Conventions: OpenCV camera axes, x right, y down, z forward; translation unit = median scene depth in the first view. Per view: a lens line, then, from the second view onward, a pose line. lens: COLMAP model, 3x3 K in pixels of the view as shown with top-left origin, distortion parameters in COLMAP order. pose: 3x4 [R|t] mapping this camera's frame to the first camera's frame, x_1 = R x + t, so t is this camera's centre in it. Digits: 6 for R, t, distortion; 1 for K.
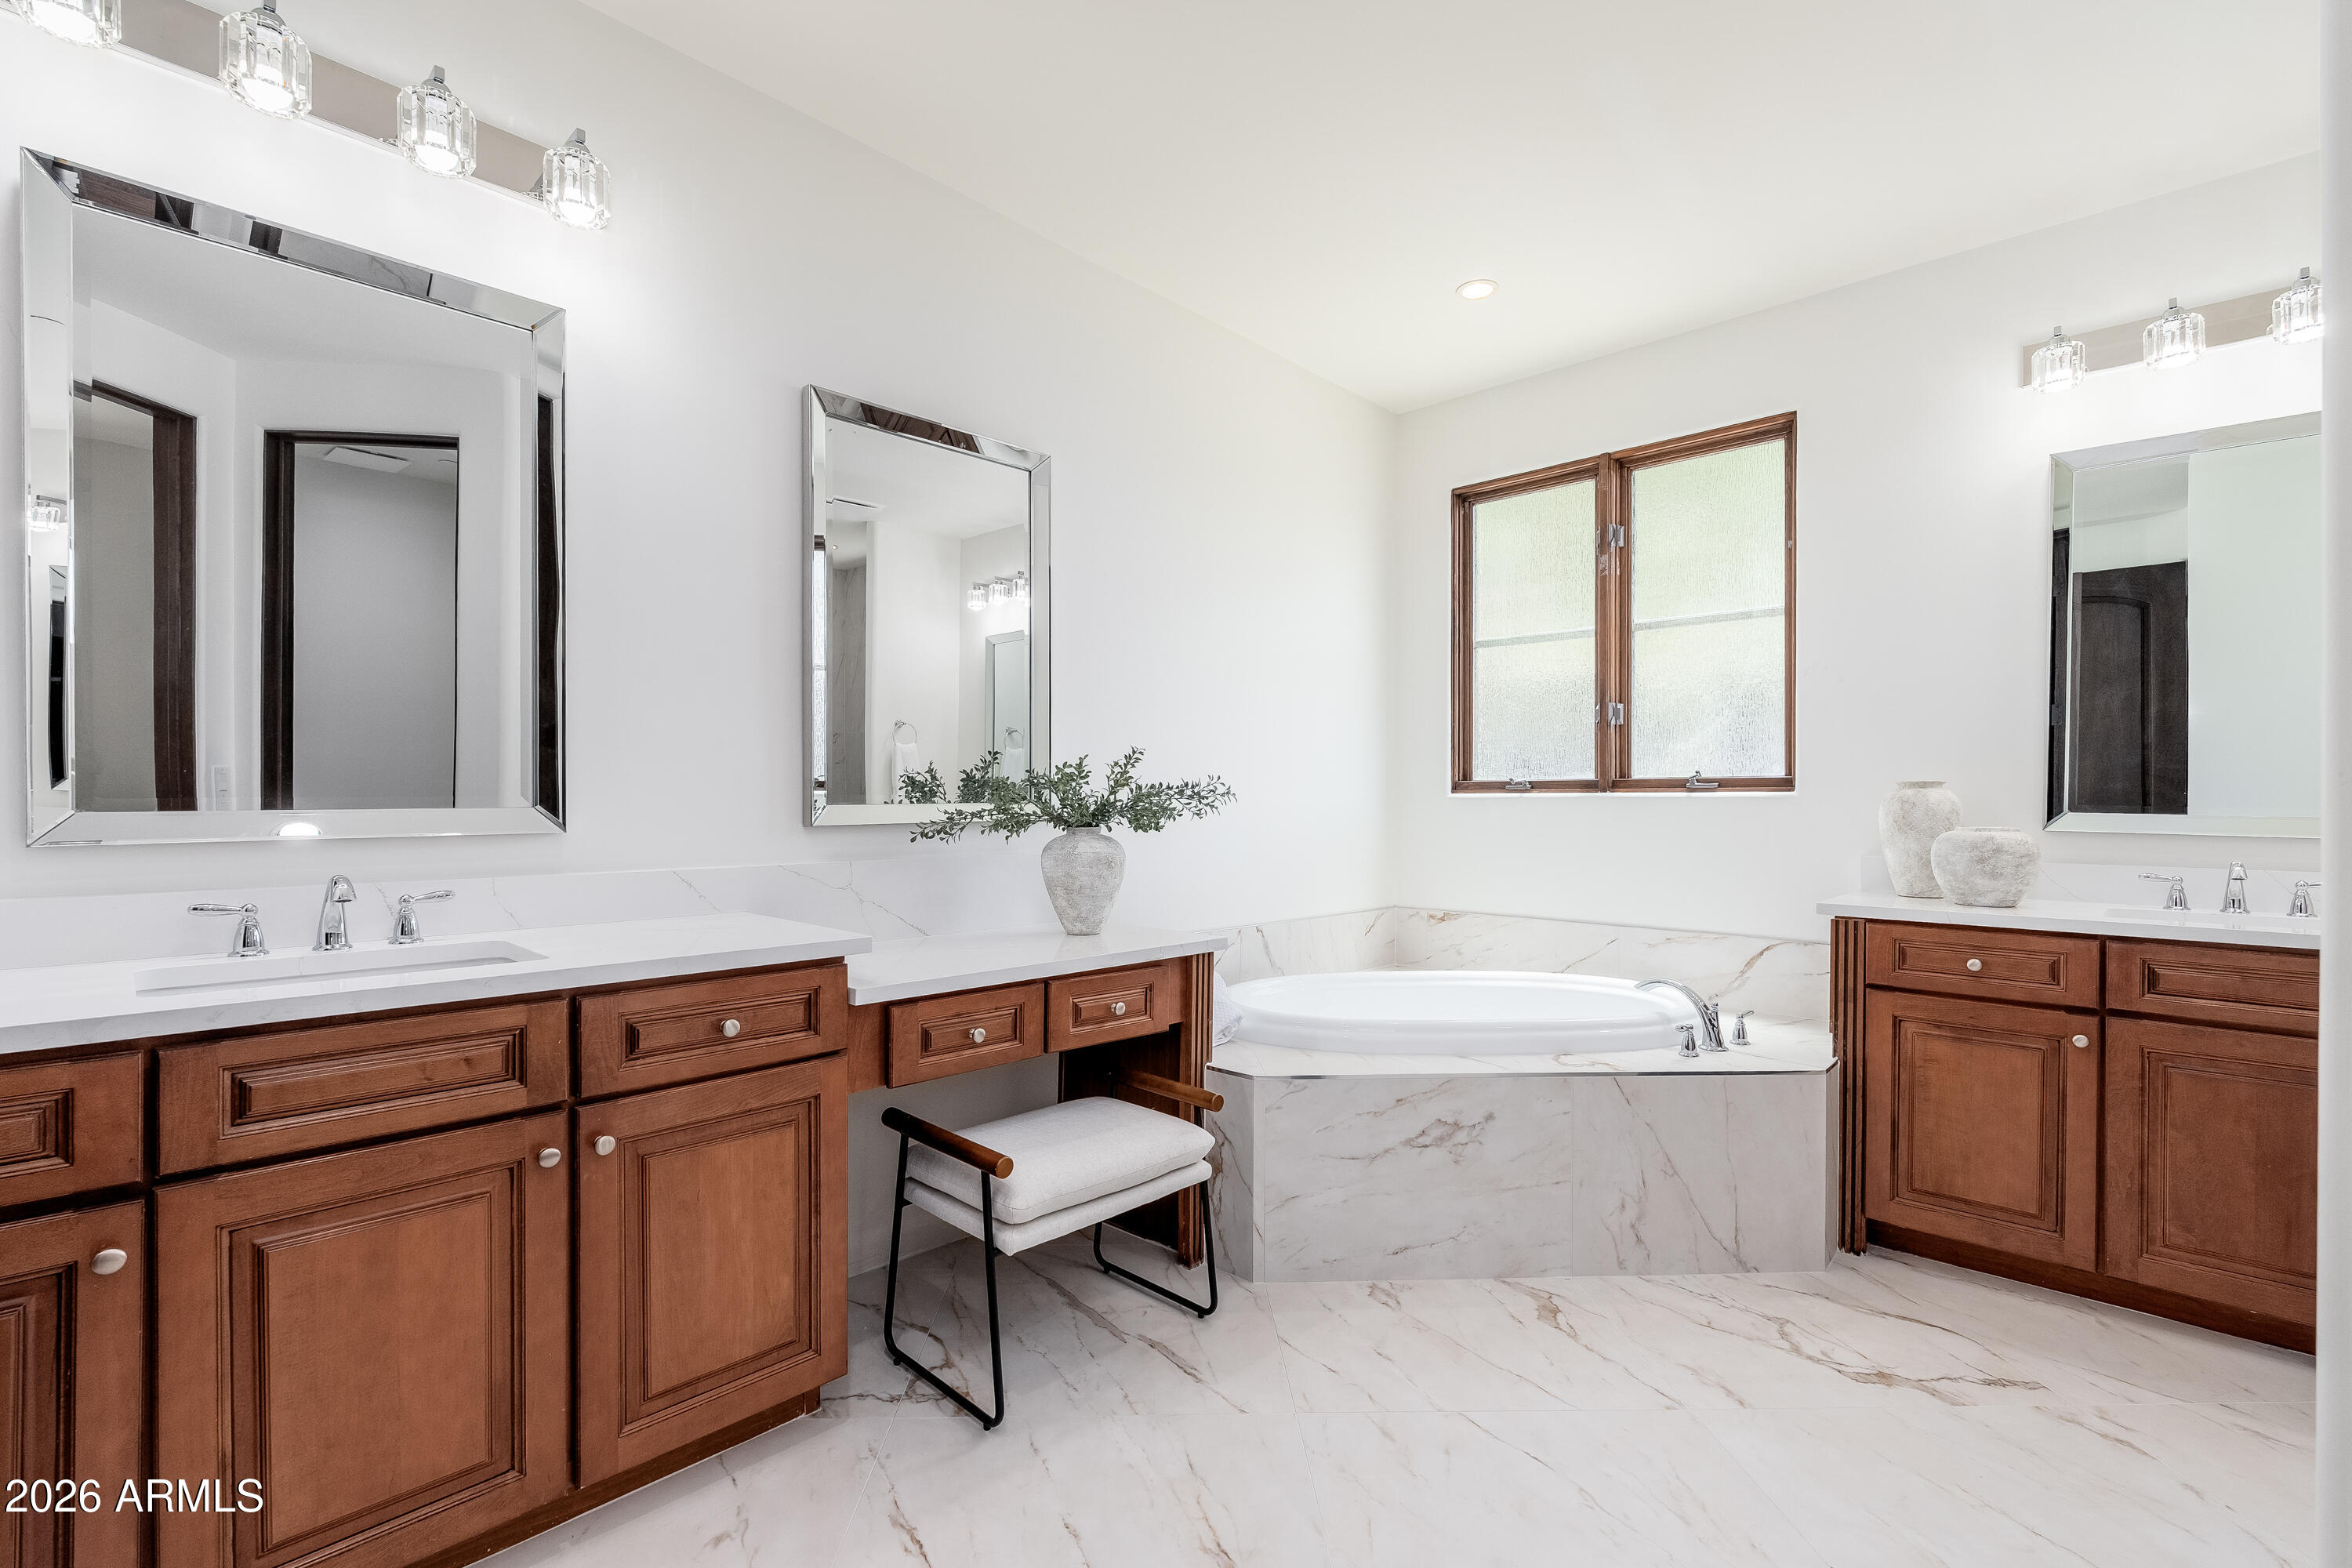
lens RADIAL K [[1028.7, 0, 1176.7], [0, 1028.7, 795.7], [0, 0, 1]] dist [-0.002615, -0.000035]
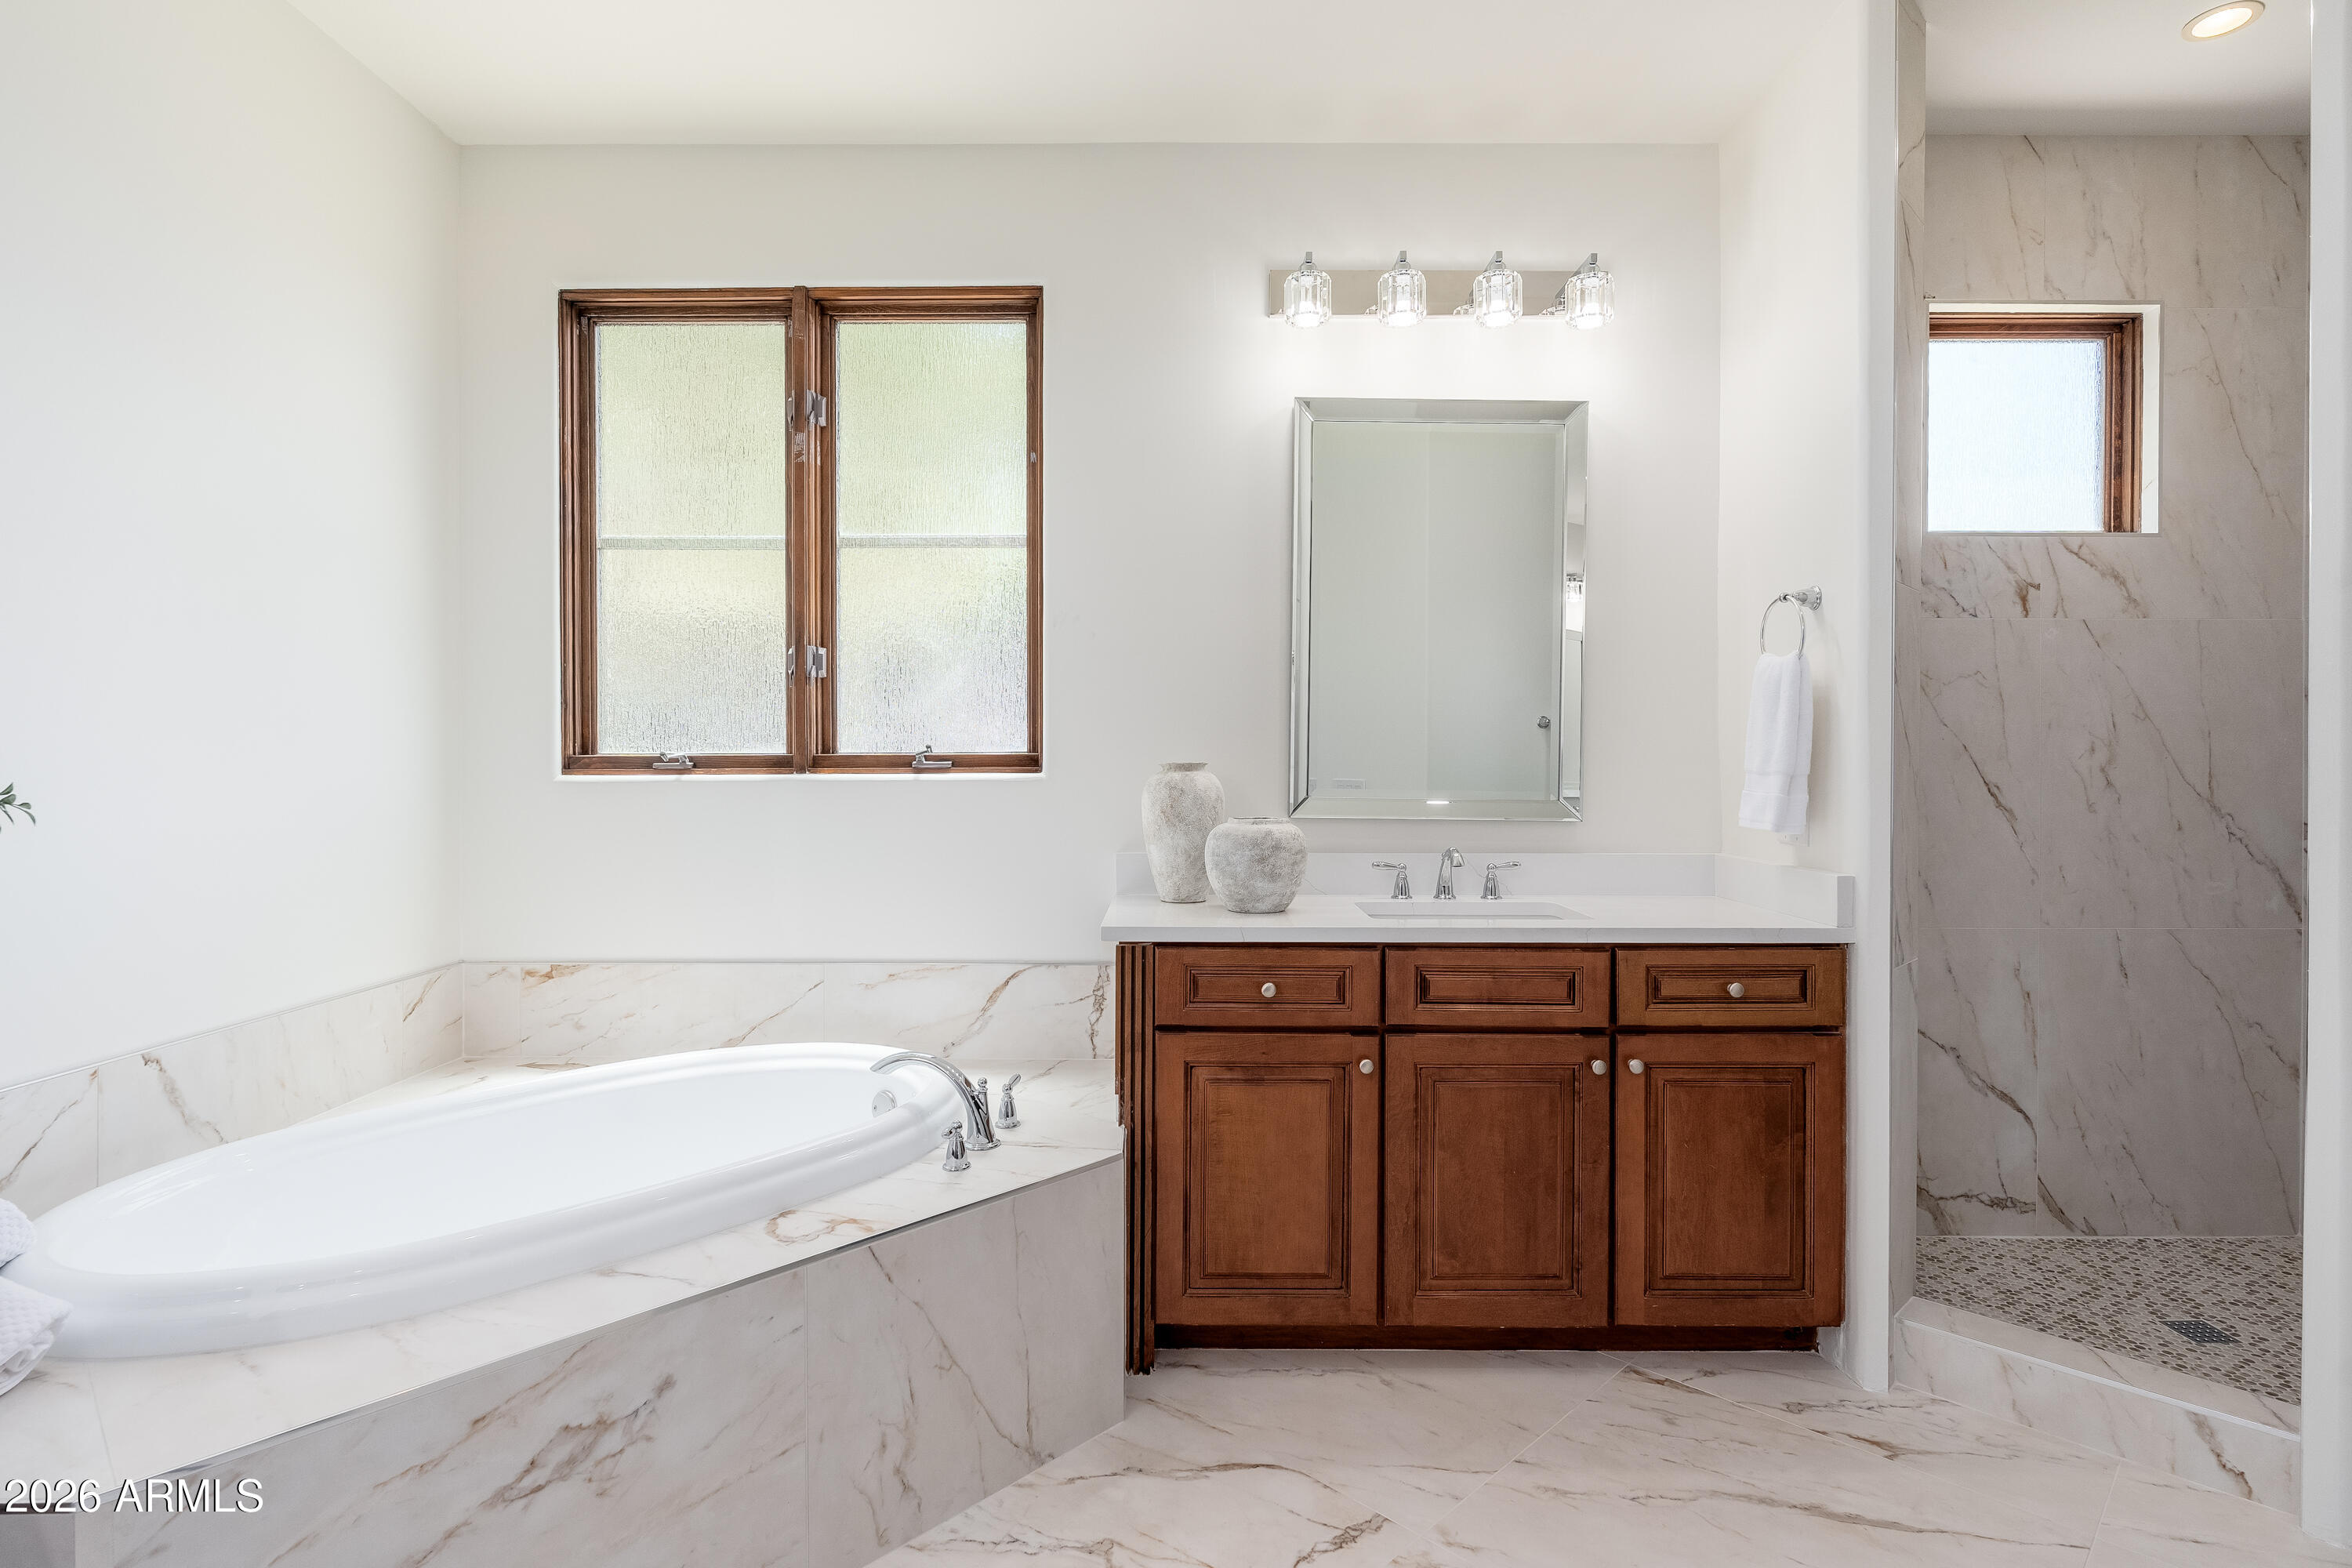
lens RADIAL K [[1182.2, 0, 1182.0], [0, 1182.2, 772.4], [0, 0, 1]] dist [-0.004010, -0.000588]
pose [[0.725606, -0.011094, 0.688021, 0.070683], [0.000860, 0.999884, 0.015216, -0.022560], [-0.688110, -0.010449, 0.725531, 0.336568]]
